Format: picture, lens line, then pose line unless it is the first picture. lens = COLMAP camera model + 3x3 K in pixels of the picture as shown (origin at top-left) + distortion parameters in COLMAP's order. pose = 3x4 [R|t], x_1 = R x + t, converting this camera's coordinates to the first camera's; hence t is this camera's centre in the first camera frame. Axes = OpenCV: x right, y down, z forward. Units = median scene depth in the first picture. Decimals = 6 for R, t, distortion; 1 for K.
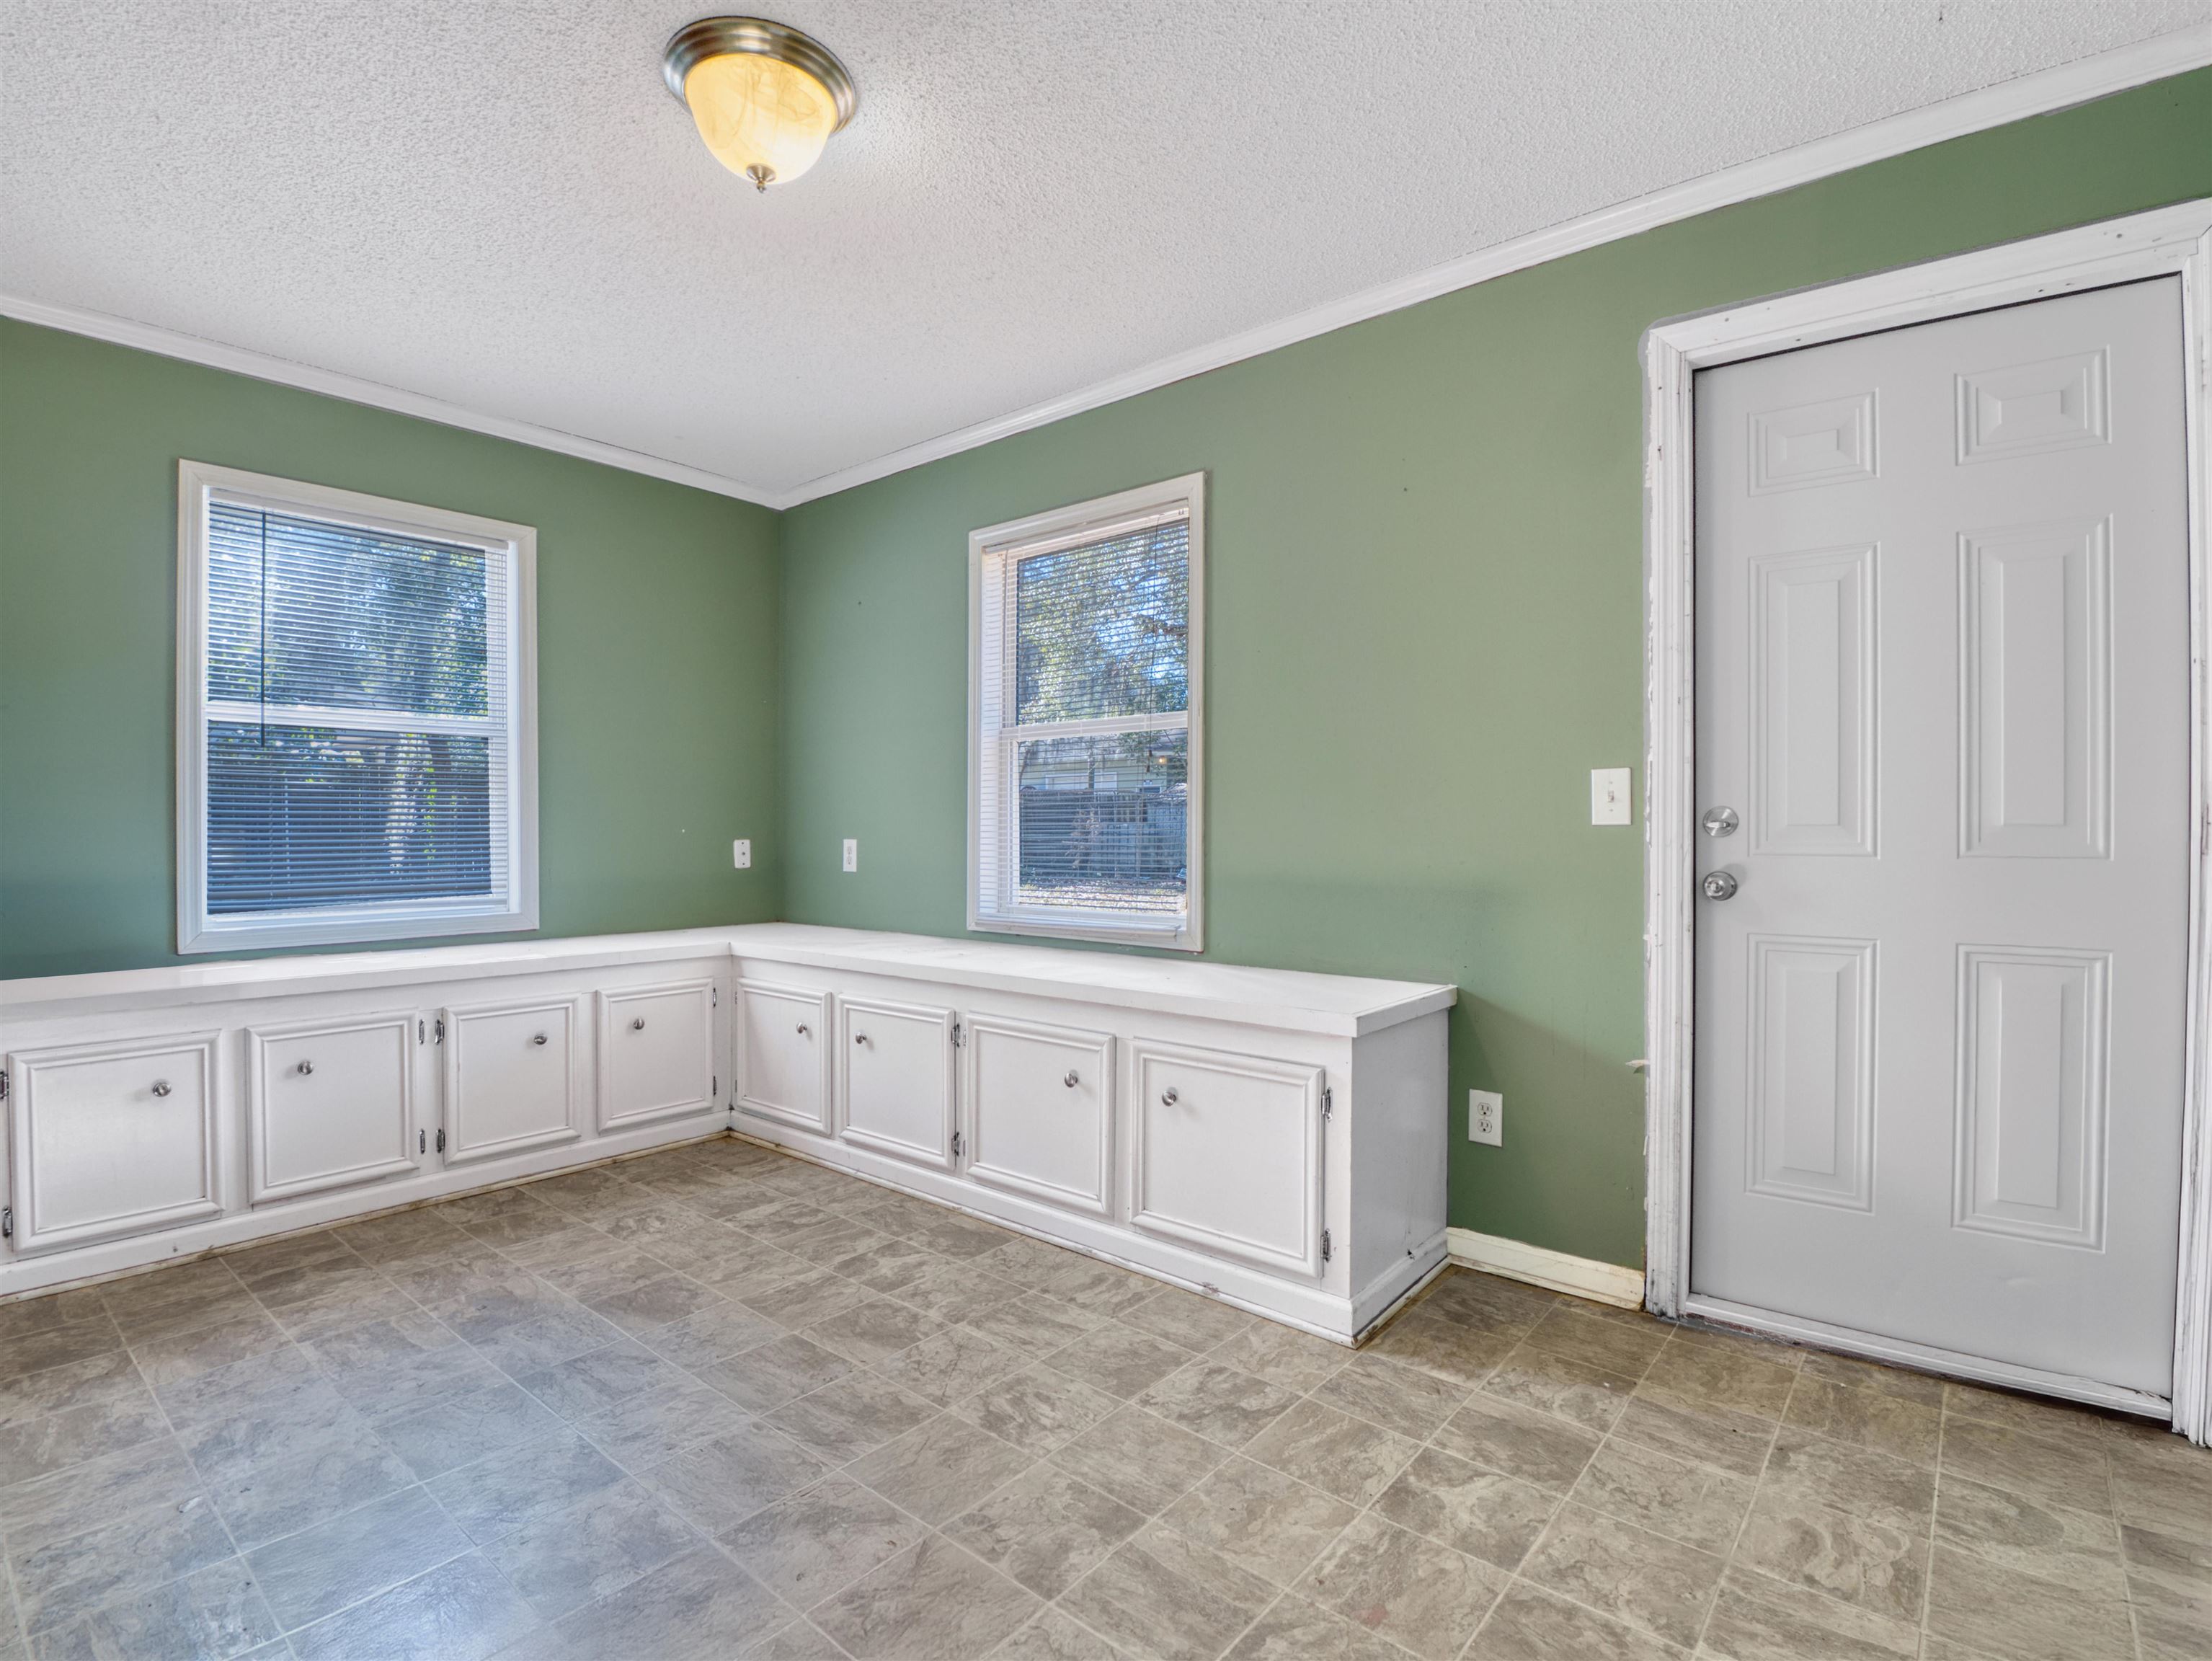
lens RADIAL K [[1069.0, 0, 1106.0], [0, 1069.0, 830.5], [0, 0, 1]] dist [0.011766, -0.021237]
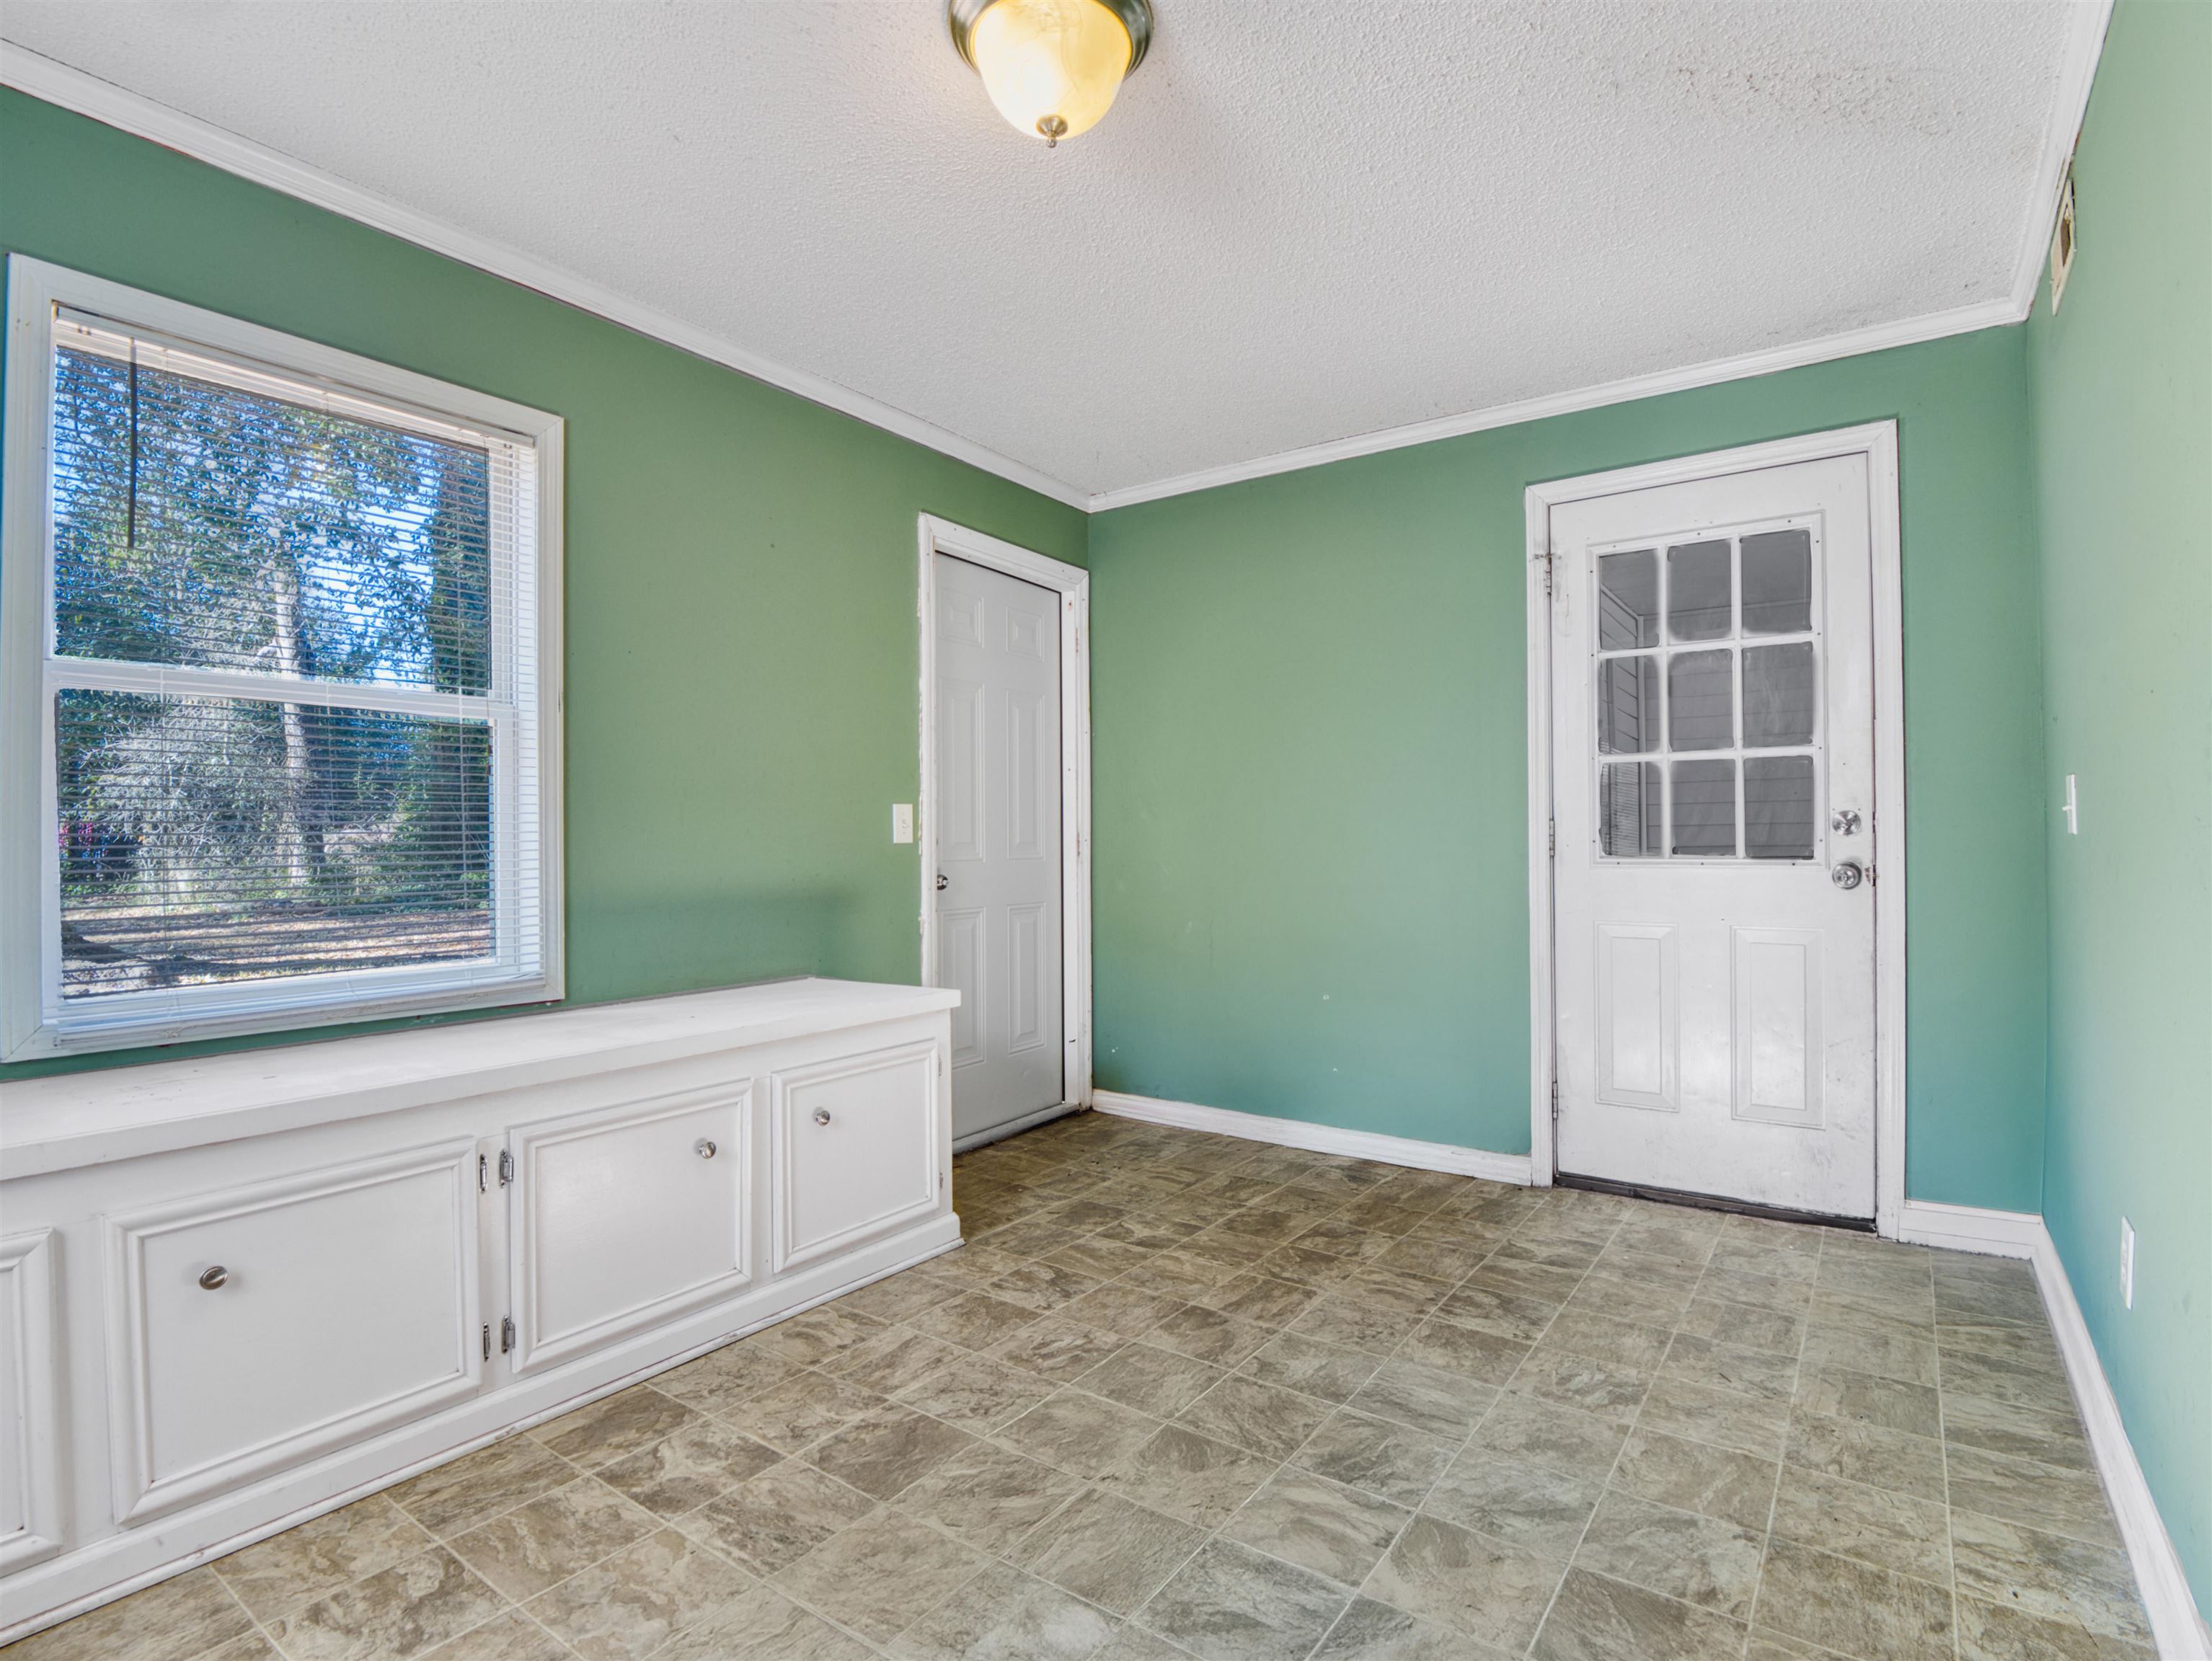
lens RADIAL K [[1090.5, 0, 1106.0], [0, 1090.5, 830.5], [0, 0, 1]] dist [-0.006798, -0.013054]
pose [[-0.066450, 0.016612, 0.997651, -1.063754], [0.014591, 0.999771, -0.015676, 0.005212], [-0.997683, 0.013515, -0.066677, 0.876758]]
